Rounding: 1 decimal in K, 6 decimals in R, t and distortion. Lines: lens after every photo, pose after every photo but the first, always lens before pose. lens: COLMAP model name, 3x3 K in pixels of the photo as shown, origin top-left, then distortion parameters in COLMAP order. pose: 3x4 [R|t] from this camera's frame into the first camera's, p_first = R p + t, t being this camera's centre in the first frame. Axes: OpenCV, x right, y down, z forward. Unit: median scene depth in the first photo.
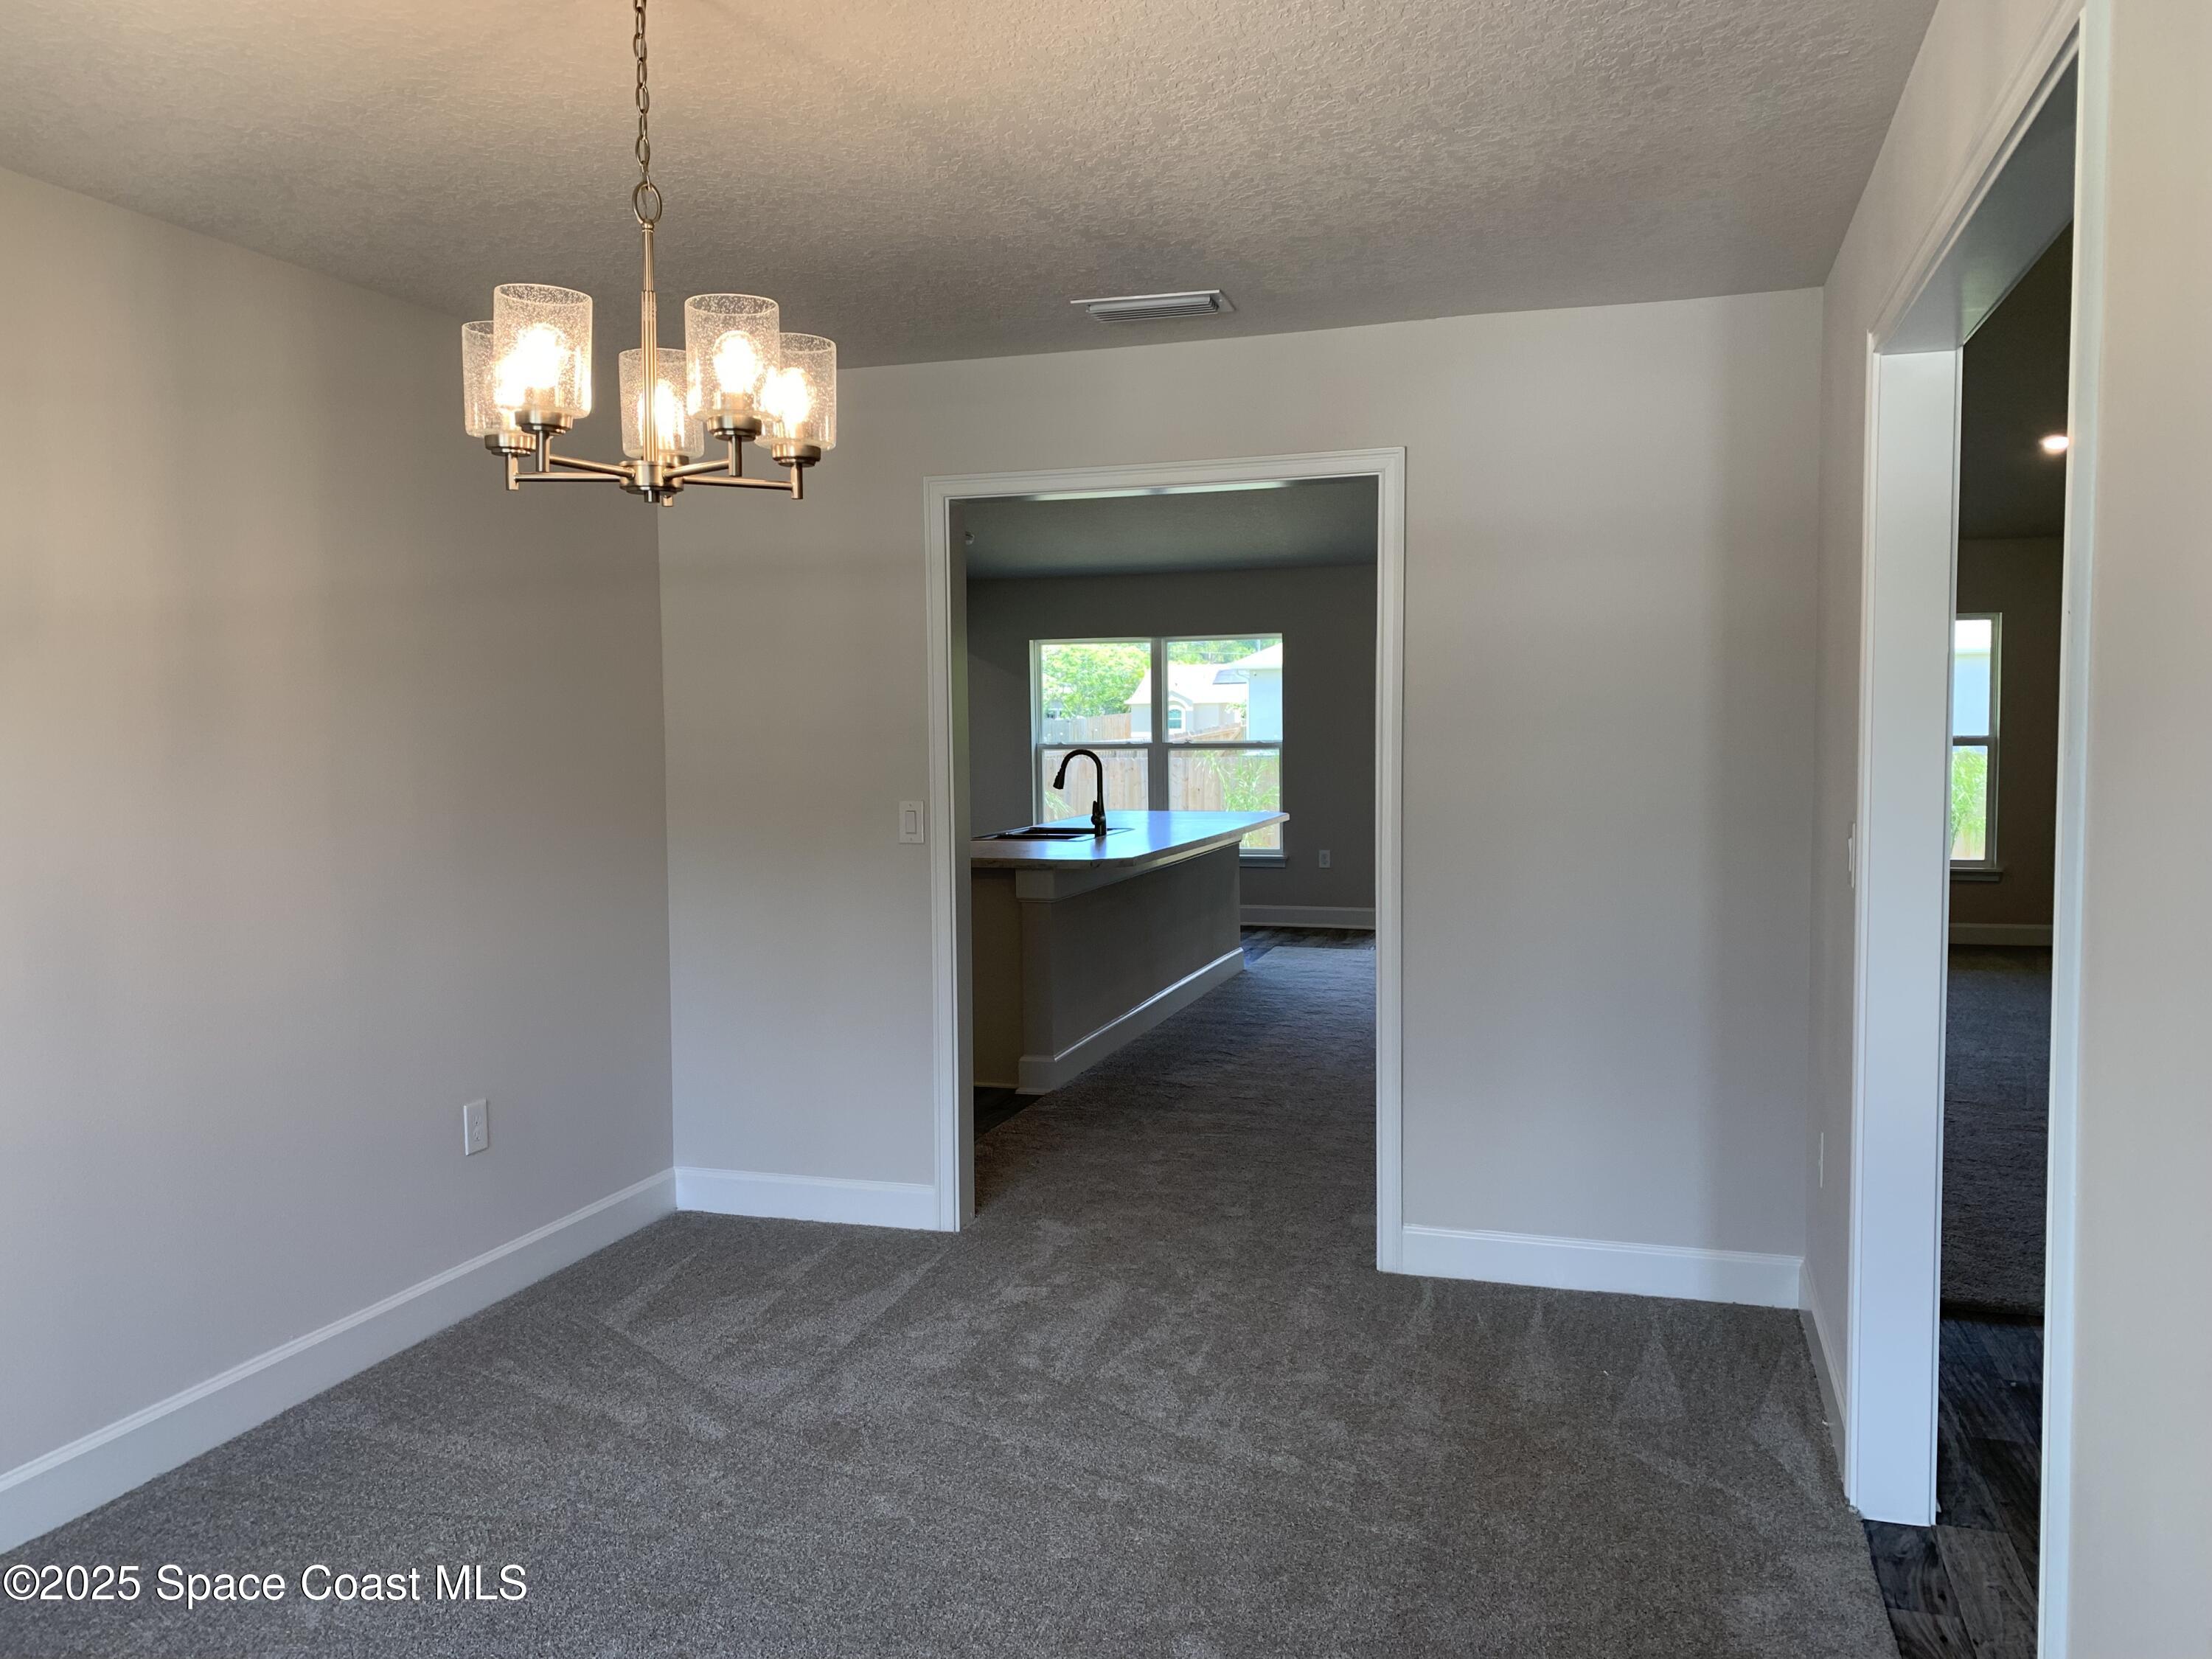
lens RADIAL K [[1719.0, 0, 1093.4], [0, 1719.0, 815.7], [0, 0, 1]] dist [0.038526, -0.018650]
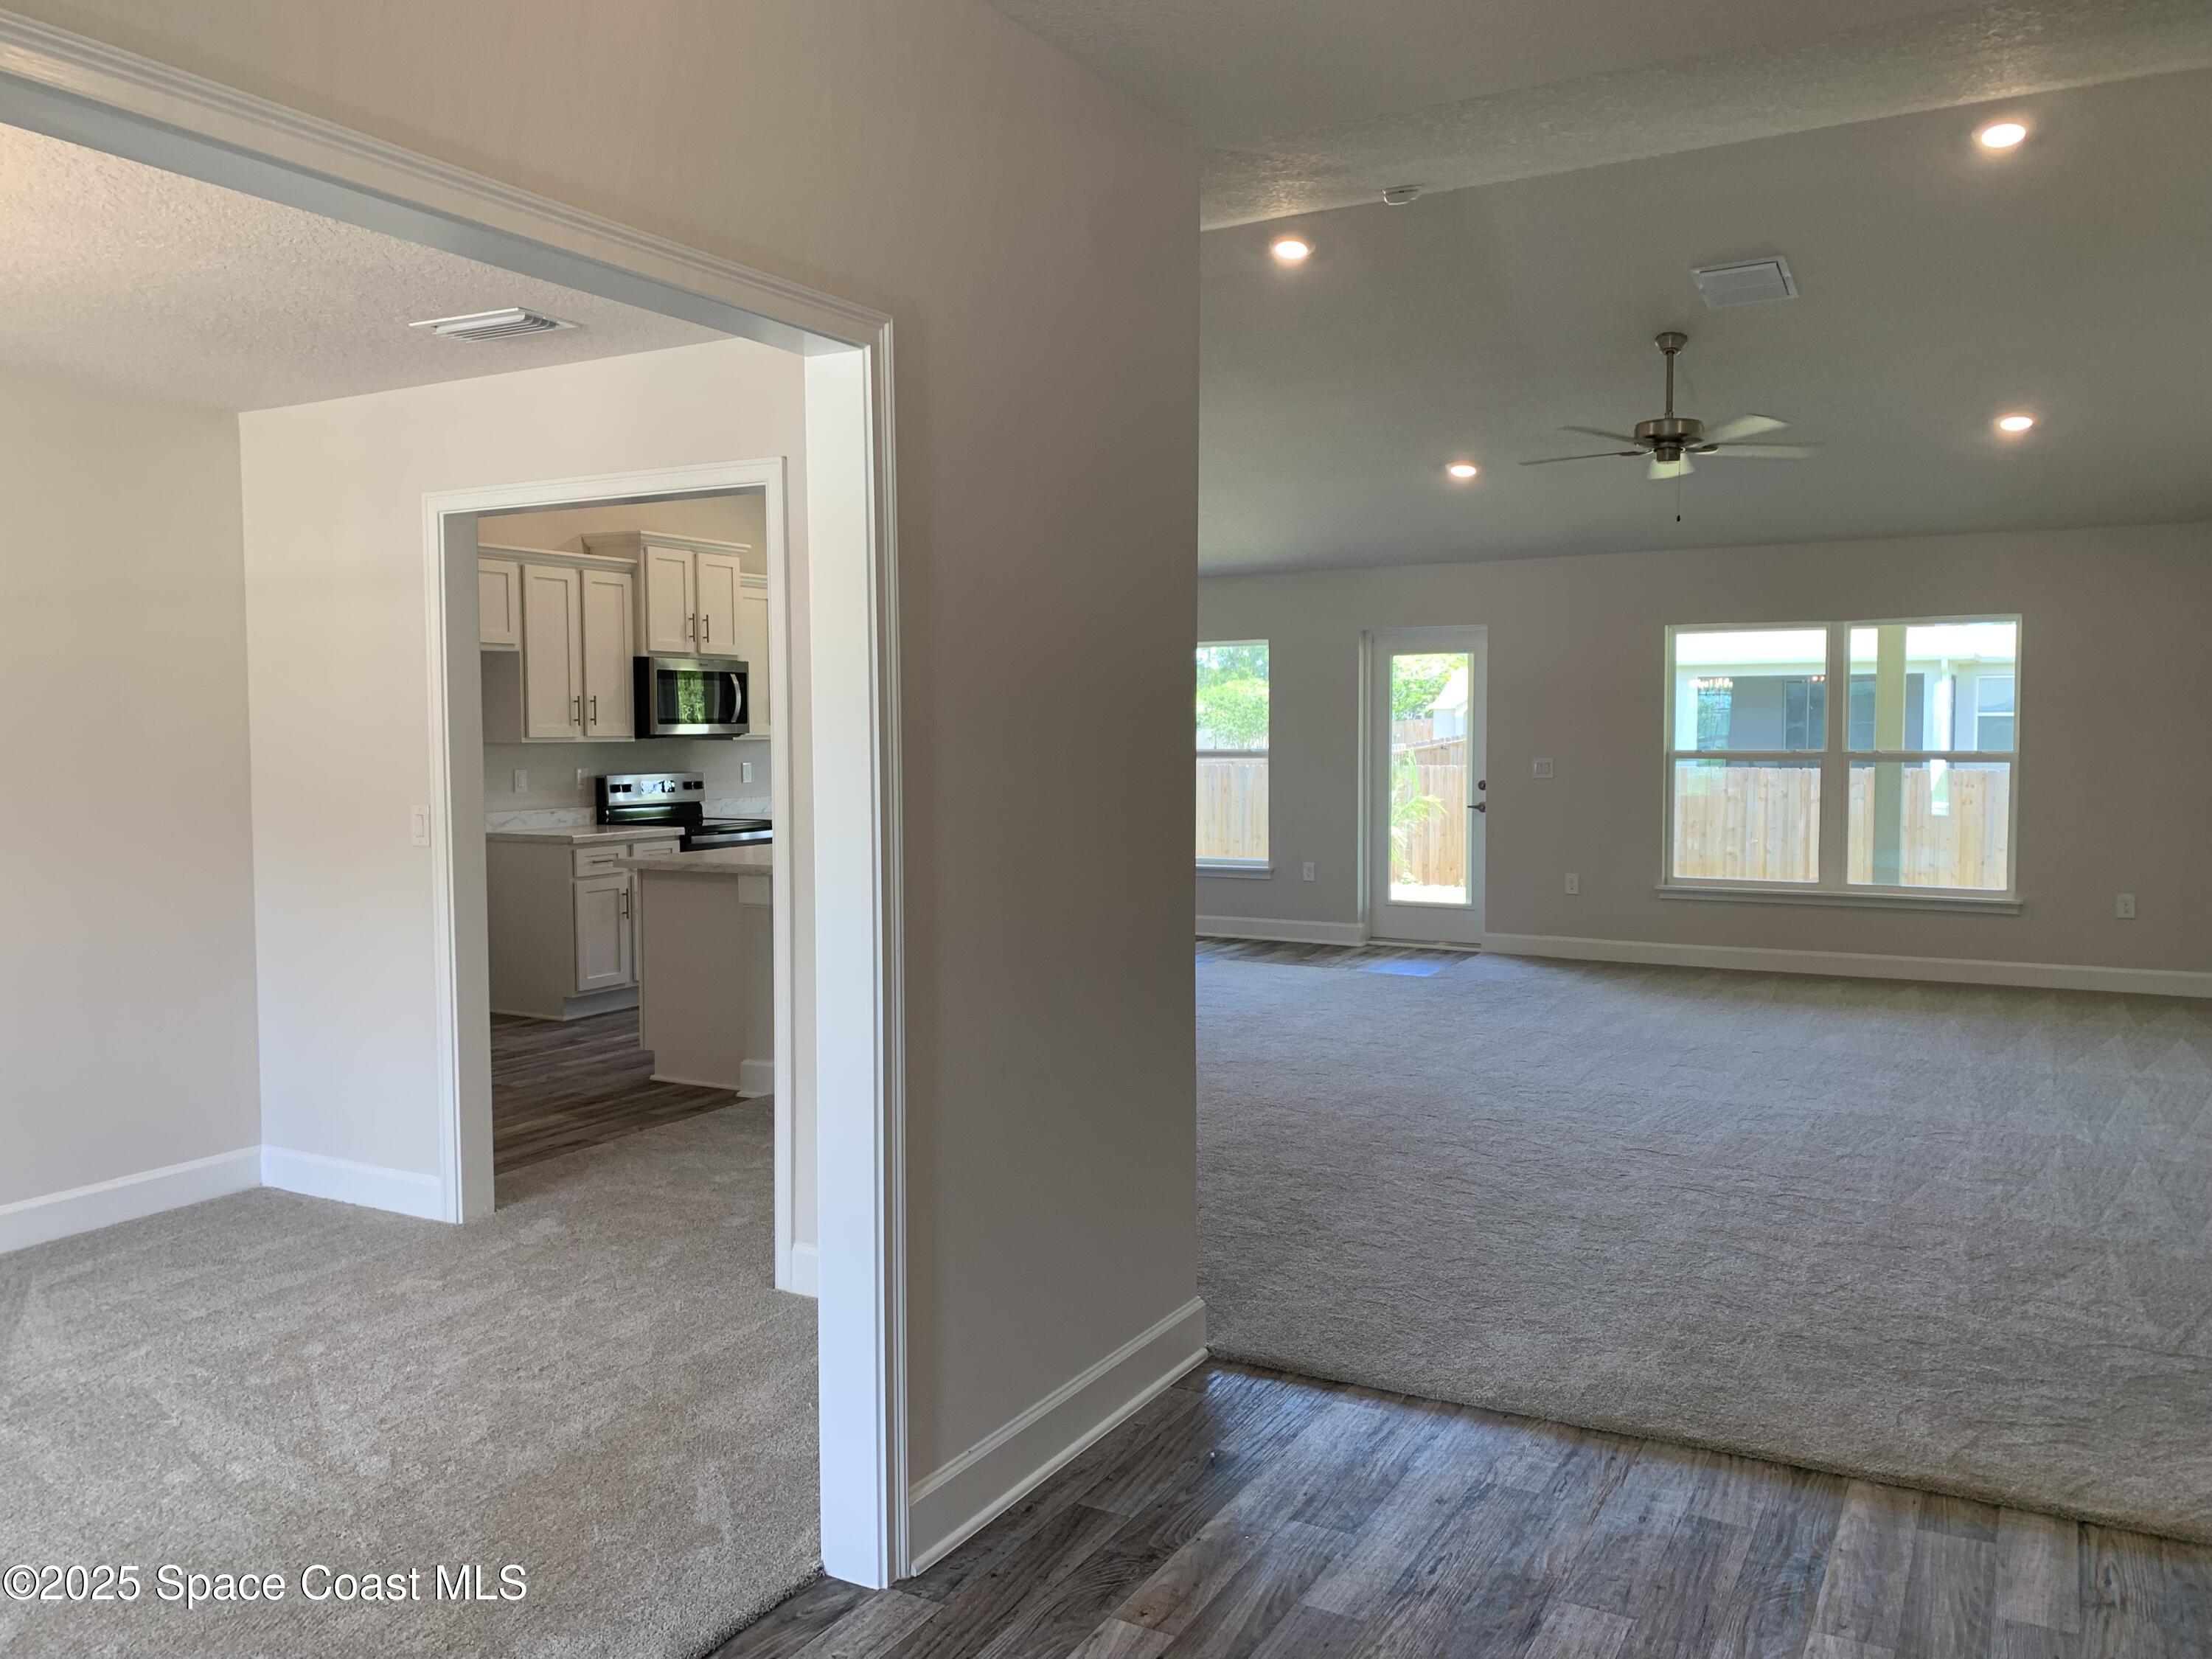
lens RADIAL K [[1719.0, 0, 1111.0], [0, 1719.0, 814.7], [0, 0, 1]] dist [0.038526, -0.018650]
pose [[0.975391, 0.015927, -0.219907, 0.531157], [-0.016584, 0.999862, -0.001145, -0.008934], [0.219858, 0.004764, 0.975520, 0.070907]]
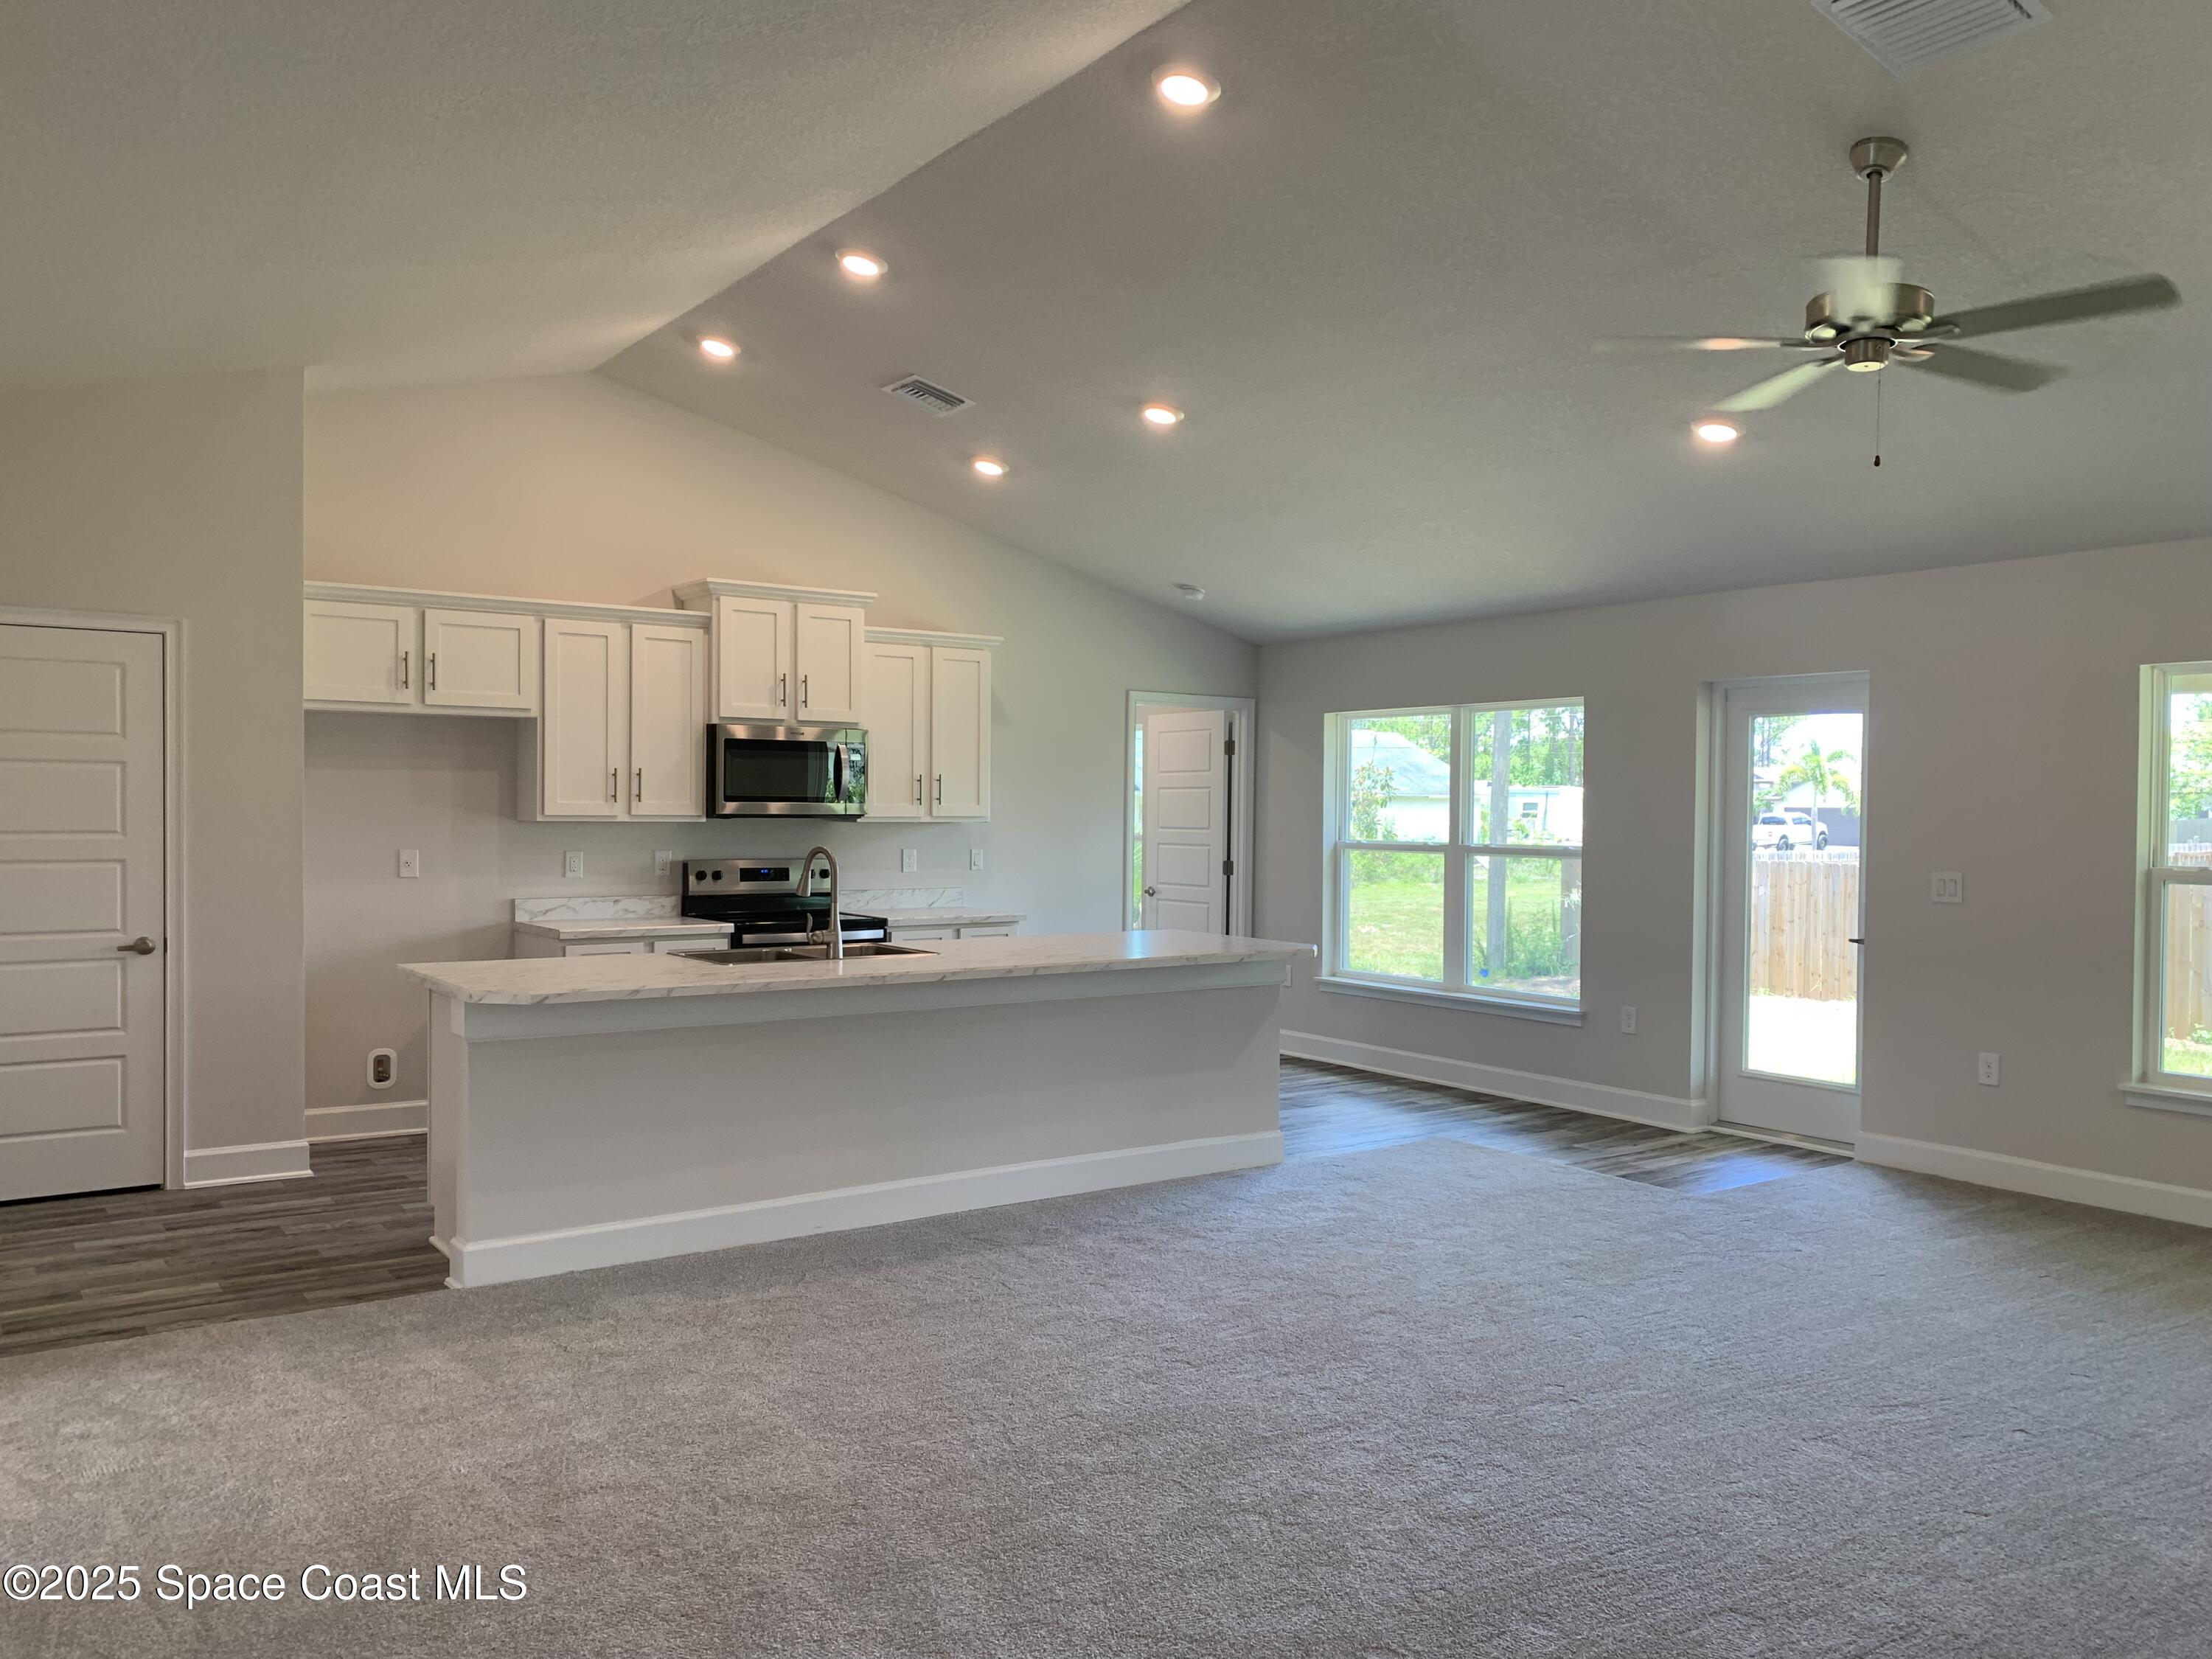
lens RADIAL K [[1719.0, 0, 1125.5], [0, 1719.0, 807.8], [0, 0, 1]] dist [0.038526, -0.018650]
pose [[0.783962, 0.015026, -0.620627, 0.904349], [-0.051029, 0.997884, -0.040299, -0.047954], [0.618708, 0.063263, 0.783070, 0.724959]]
